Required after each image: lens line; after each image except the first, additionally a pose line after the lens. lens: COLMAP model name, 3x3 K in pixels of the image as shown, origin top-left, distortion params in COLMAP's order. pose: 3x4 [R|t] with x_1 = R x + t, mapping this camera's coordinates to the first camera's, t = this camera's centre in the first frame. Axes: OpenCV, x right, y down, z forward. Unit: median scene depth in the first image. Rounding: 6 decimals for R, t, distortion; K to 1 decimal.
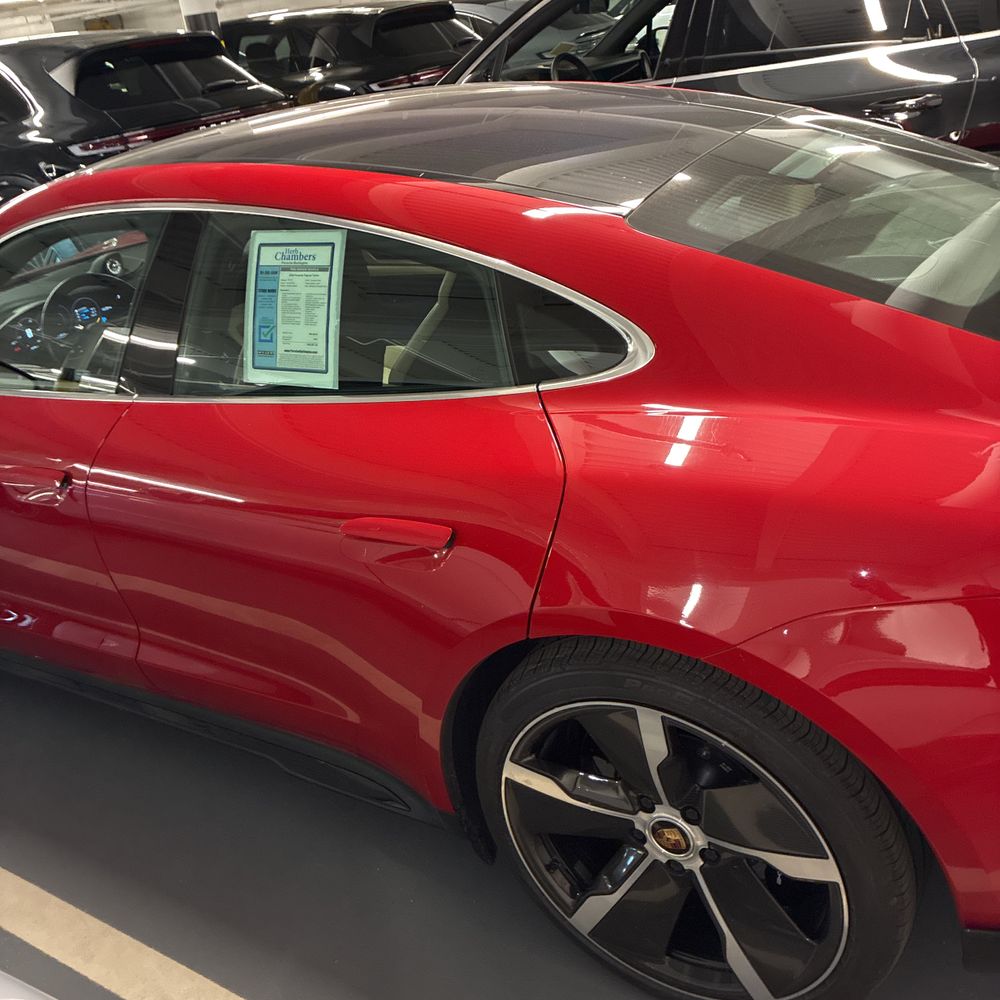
lens RADIAL K [[976.5, 0, 496.7], [0, 976.5, 480.2], [0, 0, 1]] dist [0.019534, -0.009042]
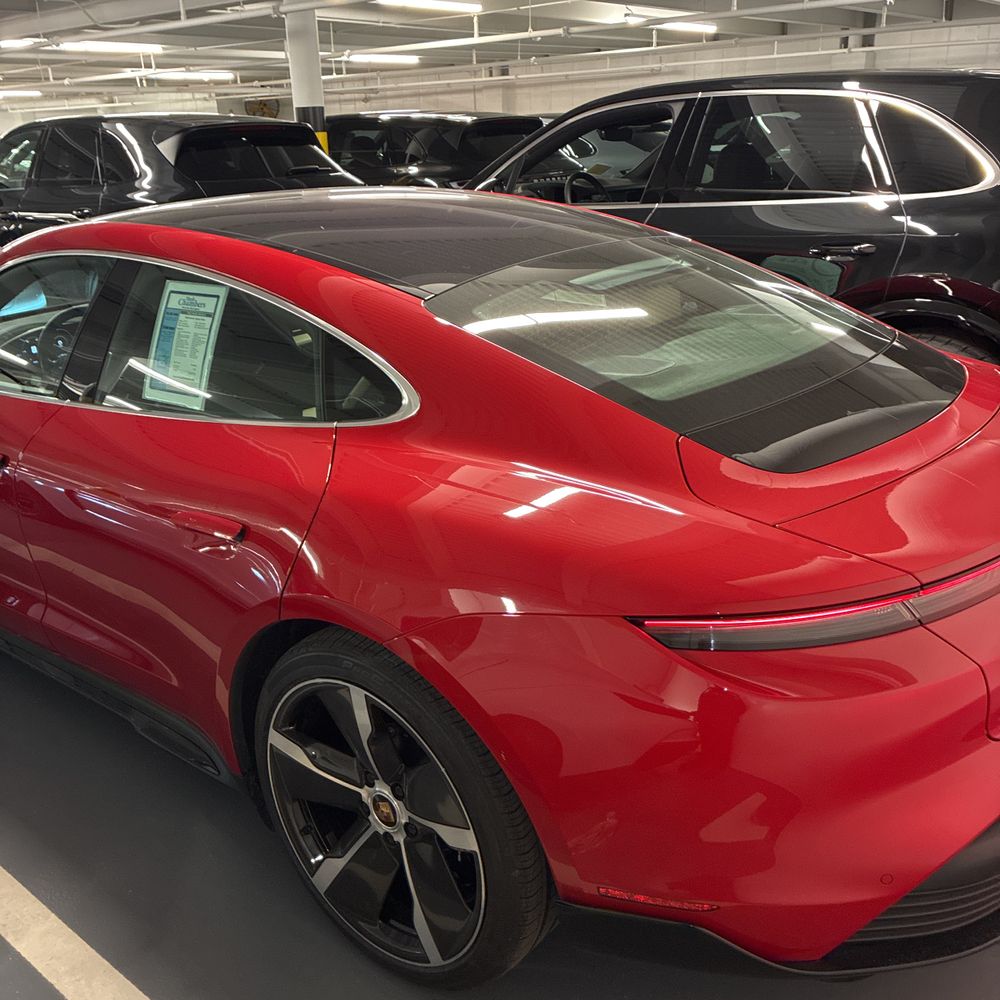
lens RADIAL K [[976.5, 0, 496.7], [0, 976.5, 480.2], [0, 0, 1]] dist [0.019534, -0.009042]
pose [[0.985774, 0.134004, -0.101453, 0.332659], [-0.143078, 0.985776, -0.088175, 0.048223], [0.088194, 0.101436, 0.990925, -0.180390]]
